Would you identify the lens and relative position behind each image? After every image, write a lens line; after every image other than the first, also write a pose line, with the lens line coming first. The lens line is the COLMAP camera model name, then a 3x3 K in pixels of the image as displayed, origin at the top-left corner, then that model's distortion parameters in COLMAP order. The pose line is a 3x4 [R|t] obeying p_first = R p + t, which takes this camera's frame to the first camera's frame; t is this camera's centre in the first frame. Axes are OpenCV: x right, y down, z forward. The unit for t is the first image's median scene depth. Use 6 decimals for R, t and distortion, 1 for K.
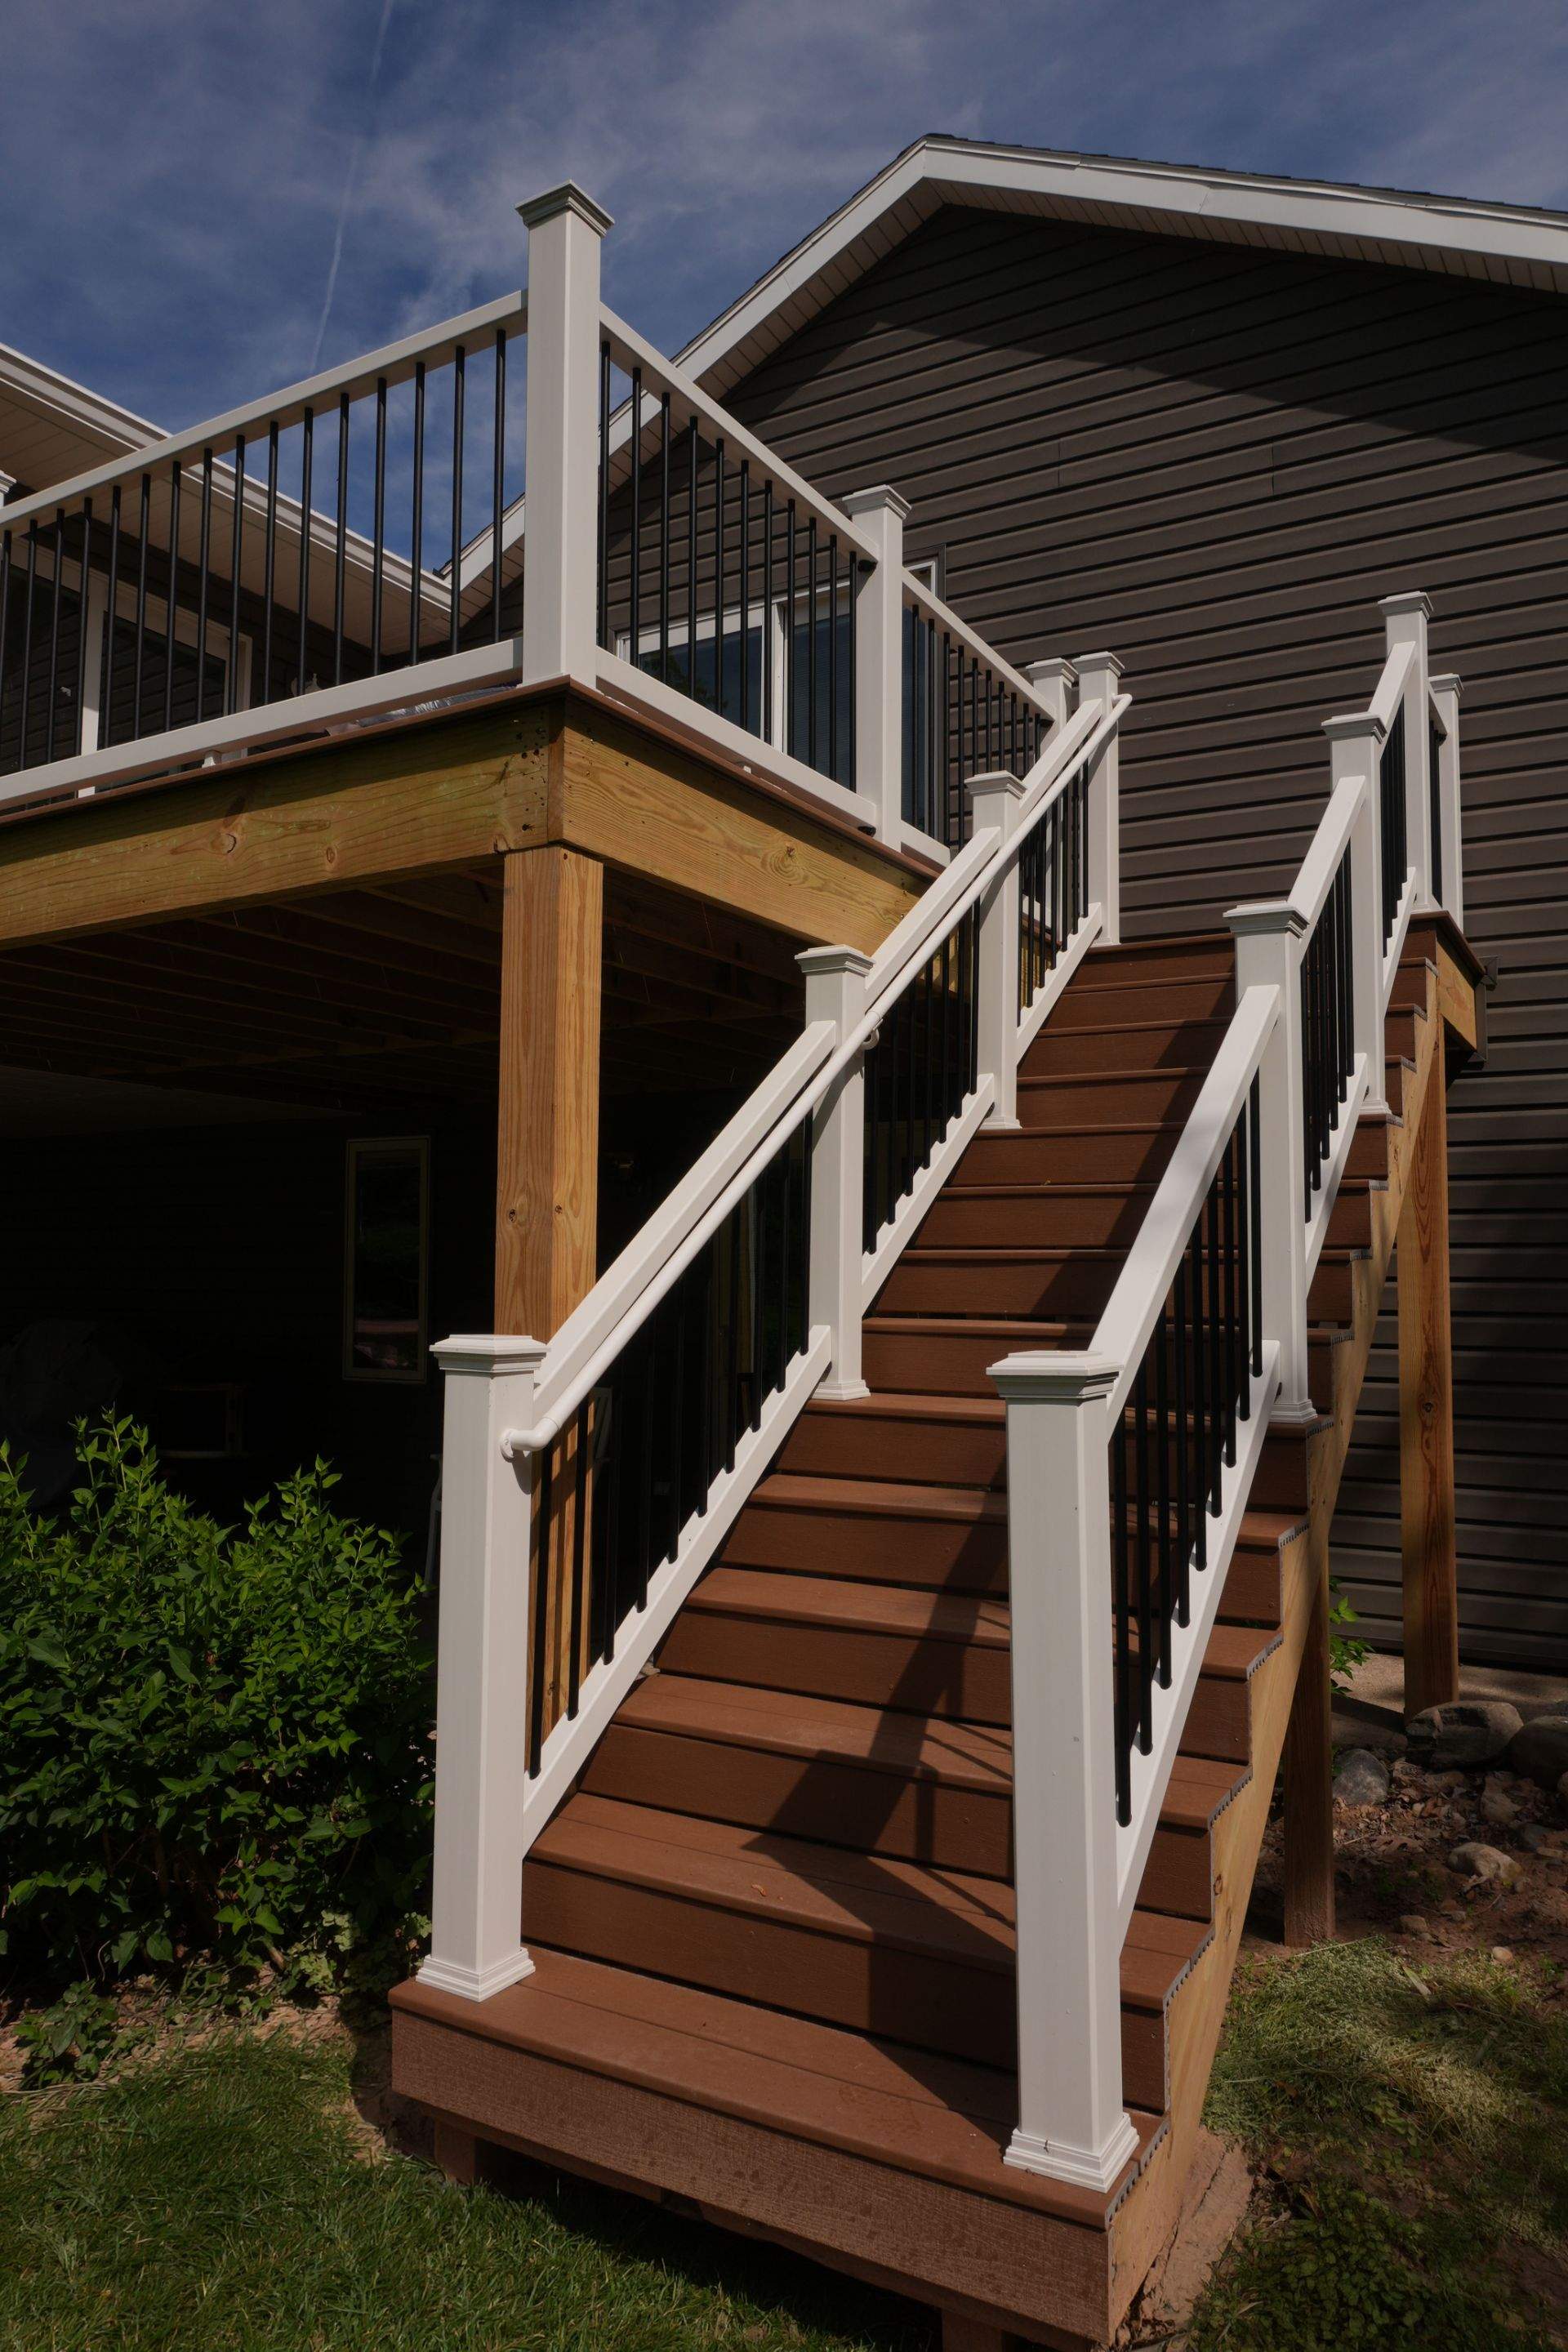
lens RADIAL K [[1620.9, 0, 790.5], [0, 1620.9, 1174.0], [0, 0, 1]] dist [-0.032470, 0.008719]
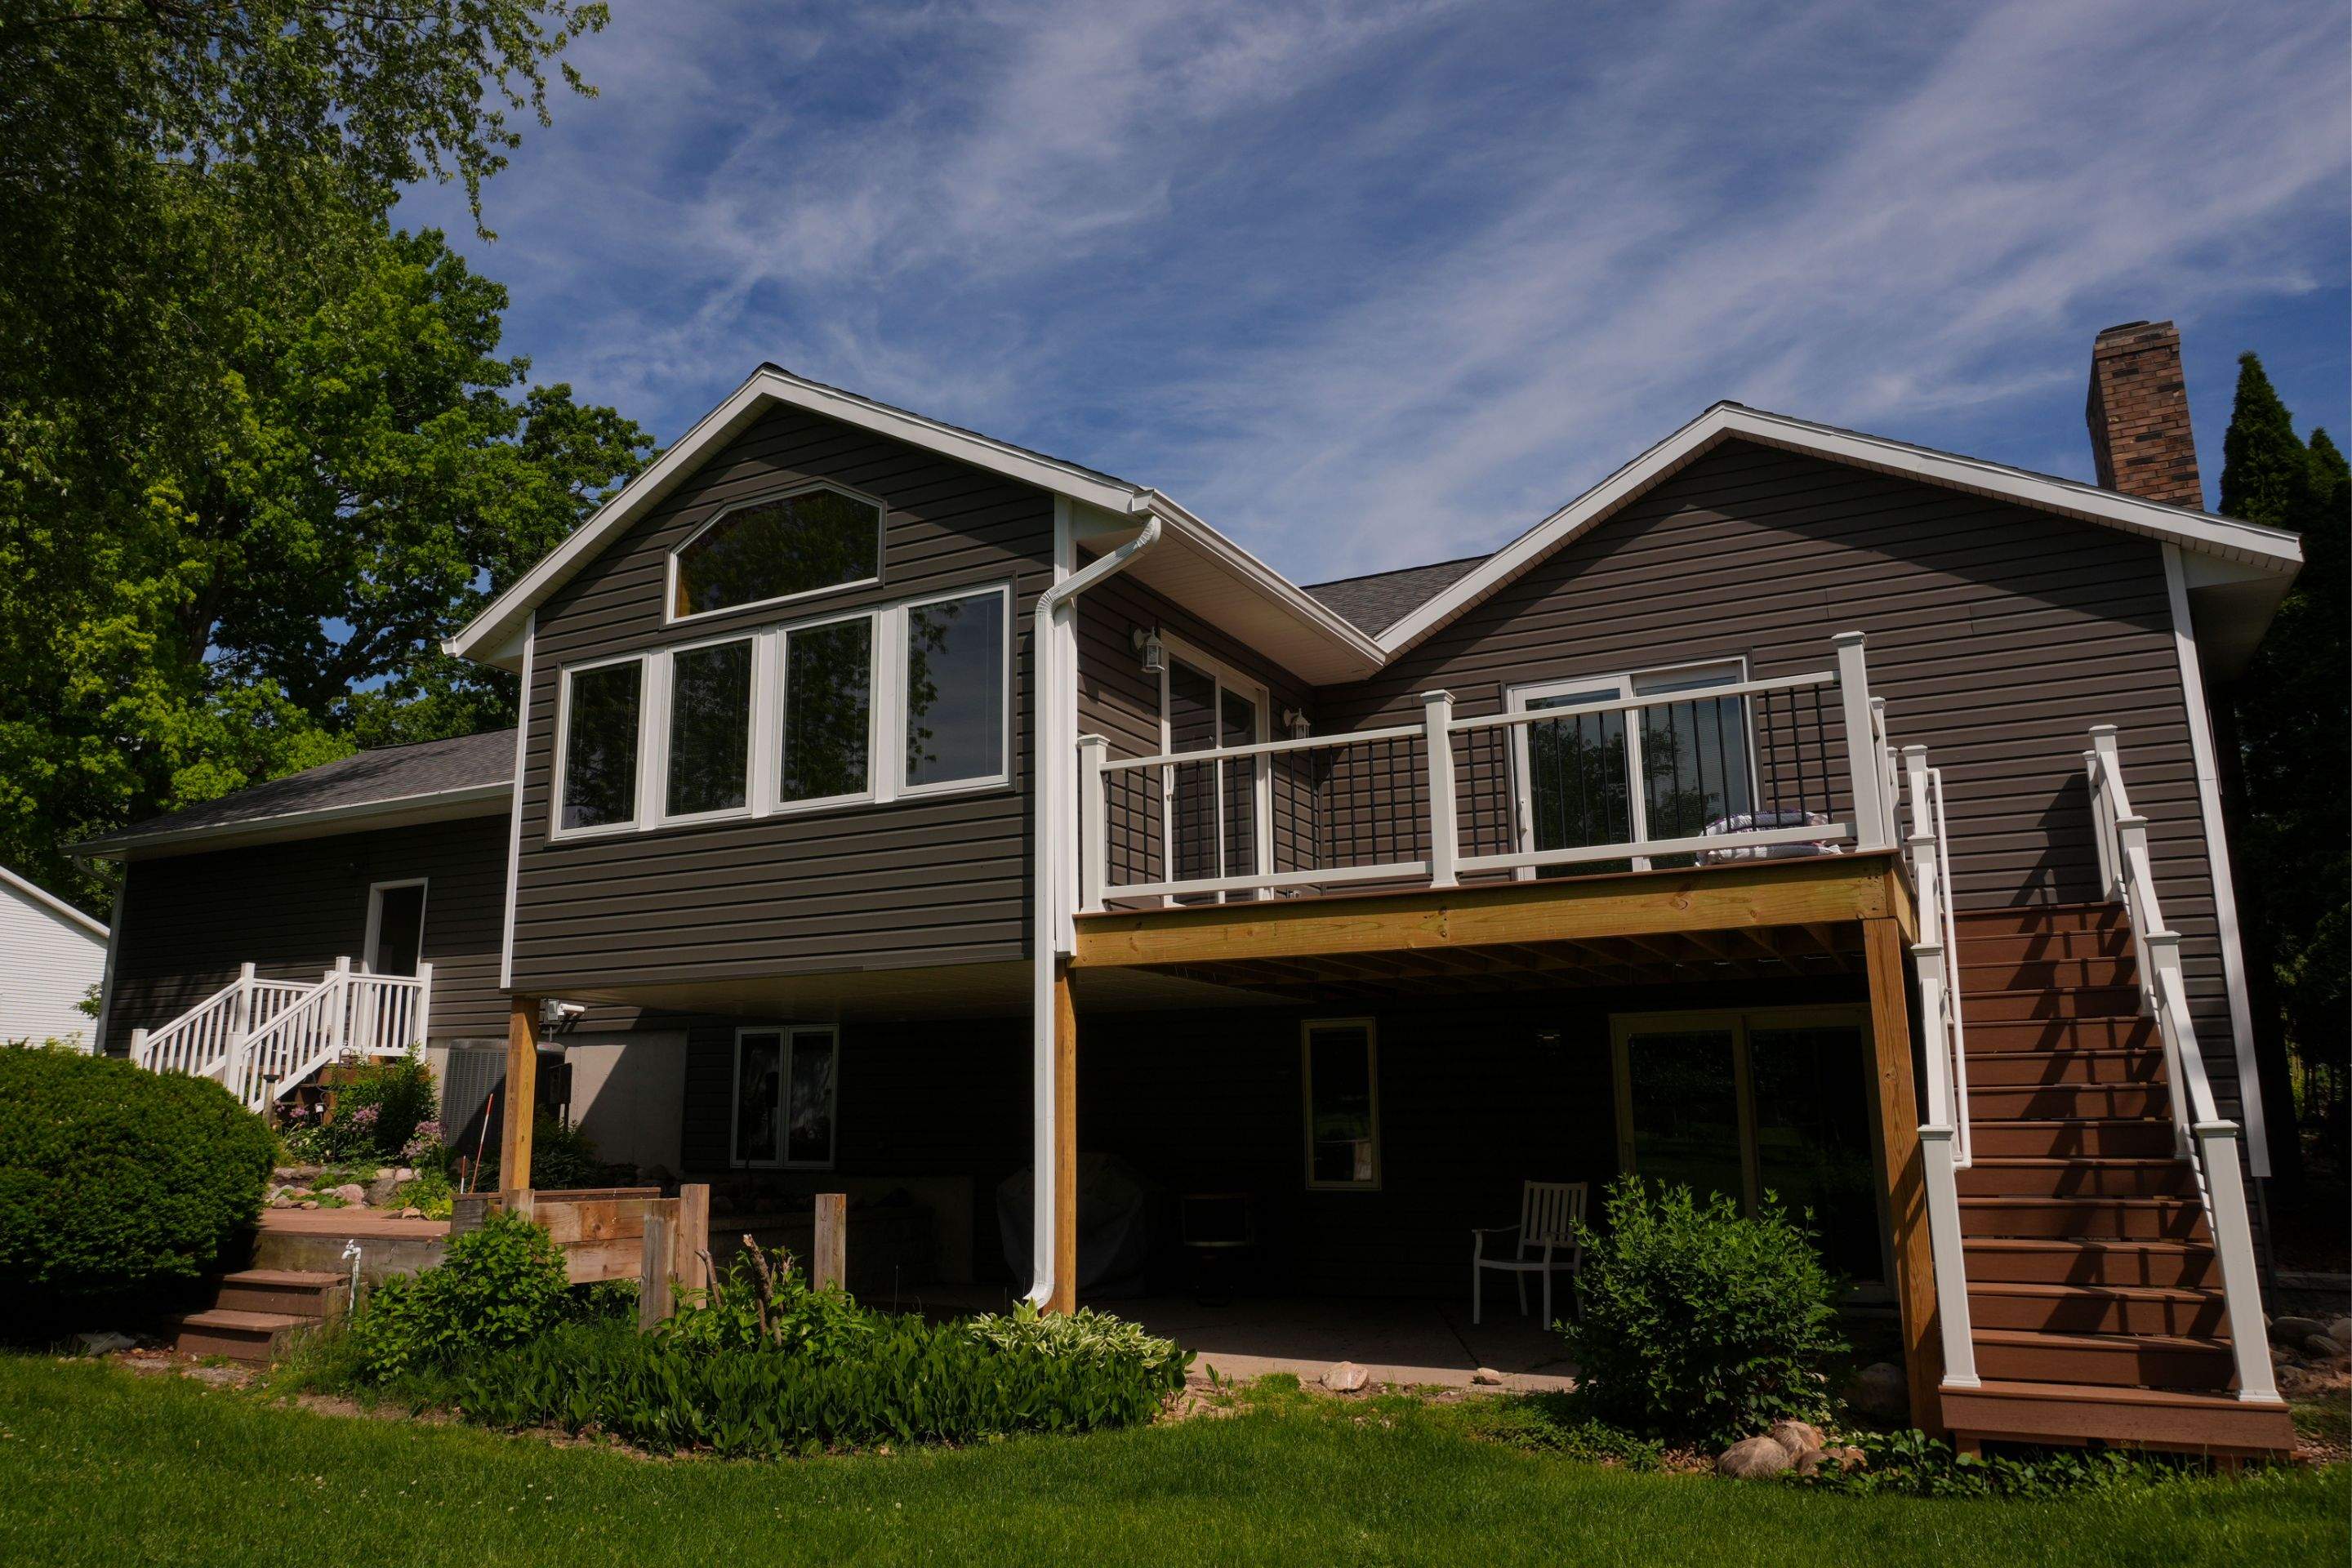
lens RADIAL K [[1620.9, 0, 1165.8], [0, 1620.9, 786.9], [0, 0, 1]] dist [-0.032470, 0.008719]
pose [[0.999348, -0.010976, 0.034384, -1.130177], [0.015681, 0.990068, -0.139715, -0.068949], [-0.032508, 0.140163, 0.989595, -1.168079]]
